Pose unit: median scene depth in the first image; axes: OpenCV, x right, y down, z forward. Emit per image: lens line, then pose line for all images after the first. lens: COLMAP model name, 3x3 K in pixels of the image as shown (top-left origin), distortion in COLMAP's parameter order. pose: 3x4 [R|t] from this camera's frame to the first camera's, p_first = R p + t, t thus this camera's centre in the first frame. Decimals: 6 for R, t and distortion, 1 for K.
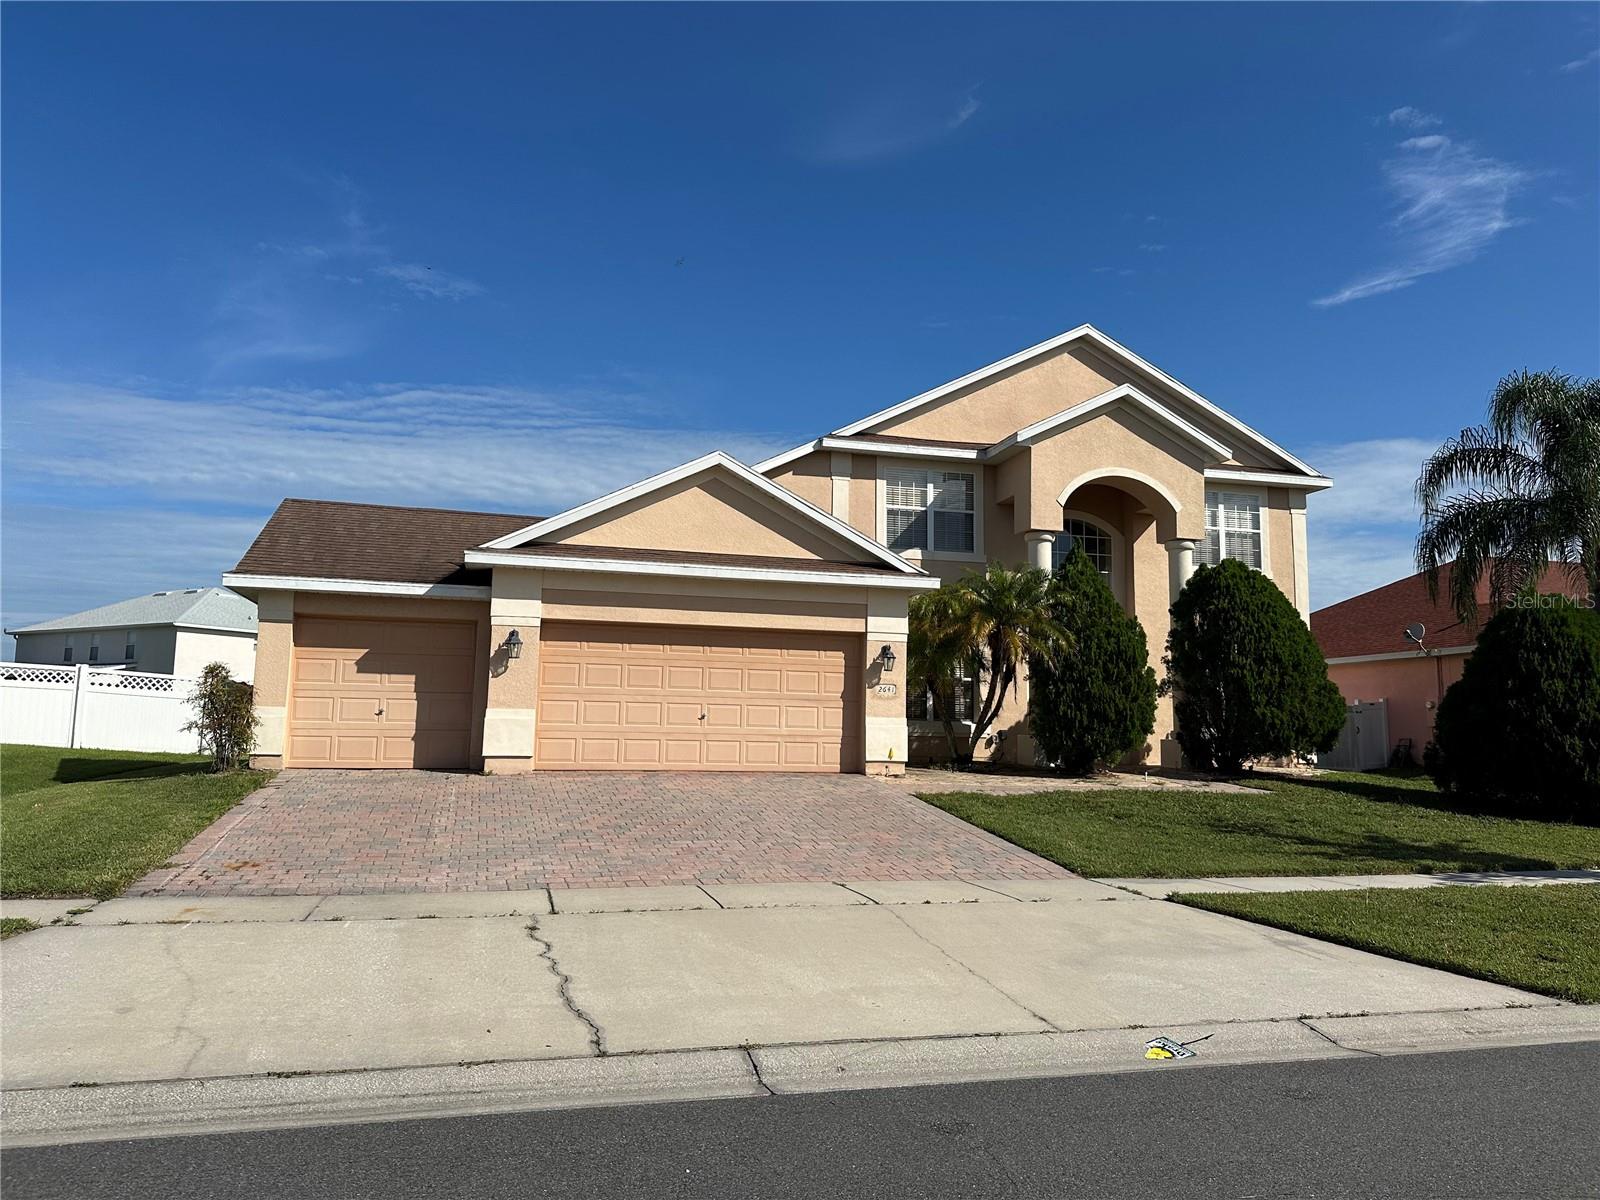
lens RADIAL K [[1119.0, 0, 793.8], [0, 1119.0, 596.9], [0, 0, 1]] dist [0.065774, -0.026416]
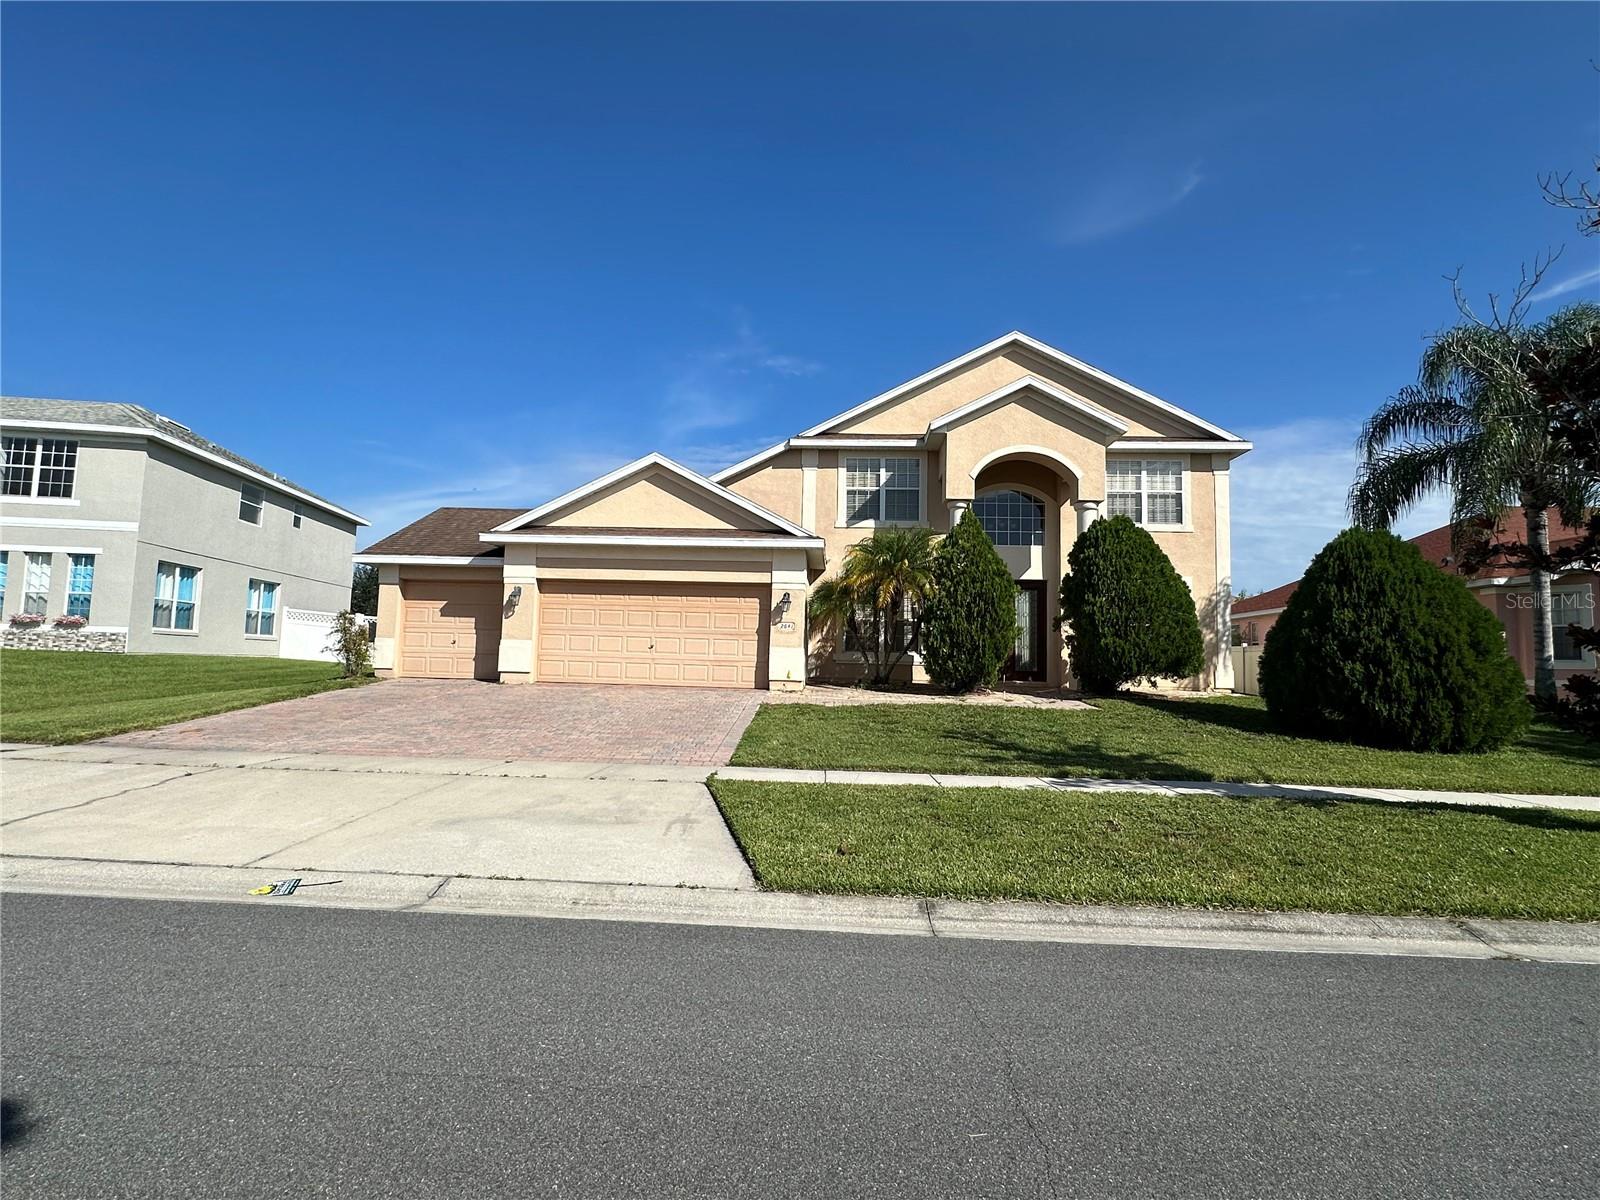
lens RADIAL K [[785.4, 0, 797.5], [0, 785.4, 609.7], [0, 0, 1]] dist [-0.001114, 0.003874]
pose [[0.949561, -0.013829, -0.313276, 0.326475], [0.028044, 0.998769, 0.040916, 0.022278], [0.312325, -0.047638, 0.948780, 0.111879]]
